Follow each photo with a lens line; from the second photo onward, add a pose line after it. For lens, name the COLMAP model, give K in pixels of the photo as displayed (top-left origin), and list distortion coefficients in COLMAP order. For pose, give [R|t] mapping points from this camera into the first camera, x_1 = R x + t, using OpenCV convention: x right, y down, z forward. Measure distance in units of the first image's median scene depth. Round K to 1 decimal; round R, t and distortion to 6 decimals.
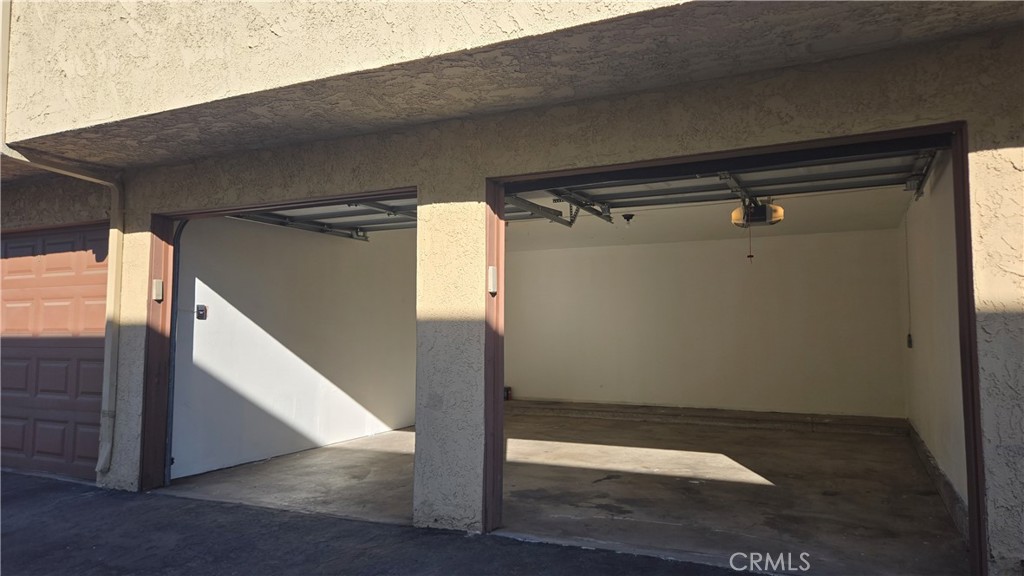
lens RADIAL K [[694.2, 0, 512.0], [0, 694.2, 288.0], [0, 0, 1]] dist [0.019250, -0.002885]
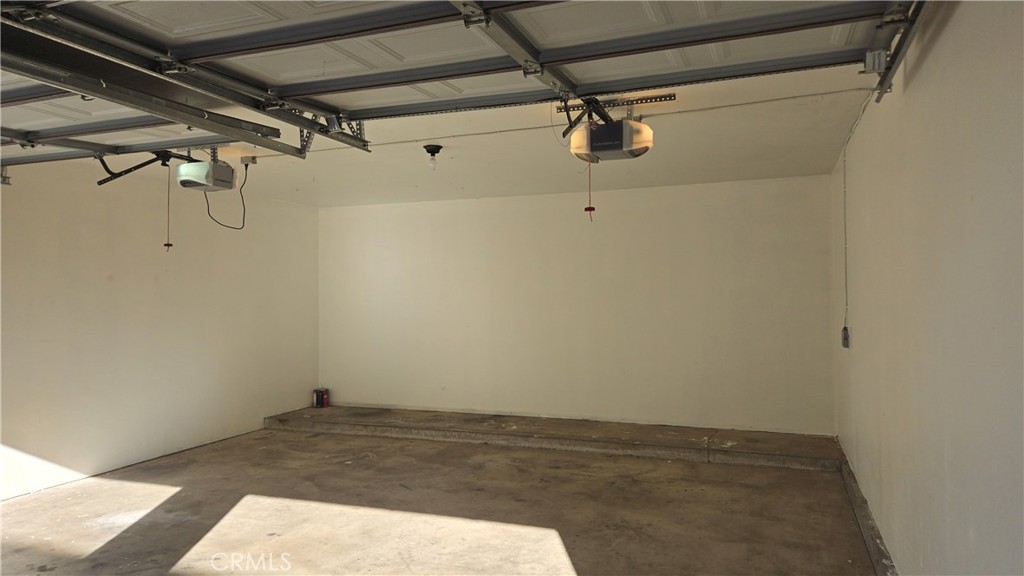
lens RADIAL K [[679.0, 0, 512.0], [0, 679.0, 288.0], [0, 0, 1]] dist [0.070194, -0.064247]
pose [[0.996222, -0.005289, 0.086682, 0.209218], [0.000540, 0.998502, 0.054718, -0.010087], [-0.086842, -0.054464, 0.994732, 0.405533]]
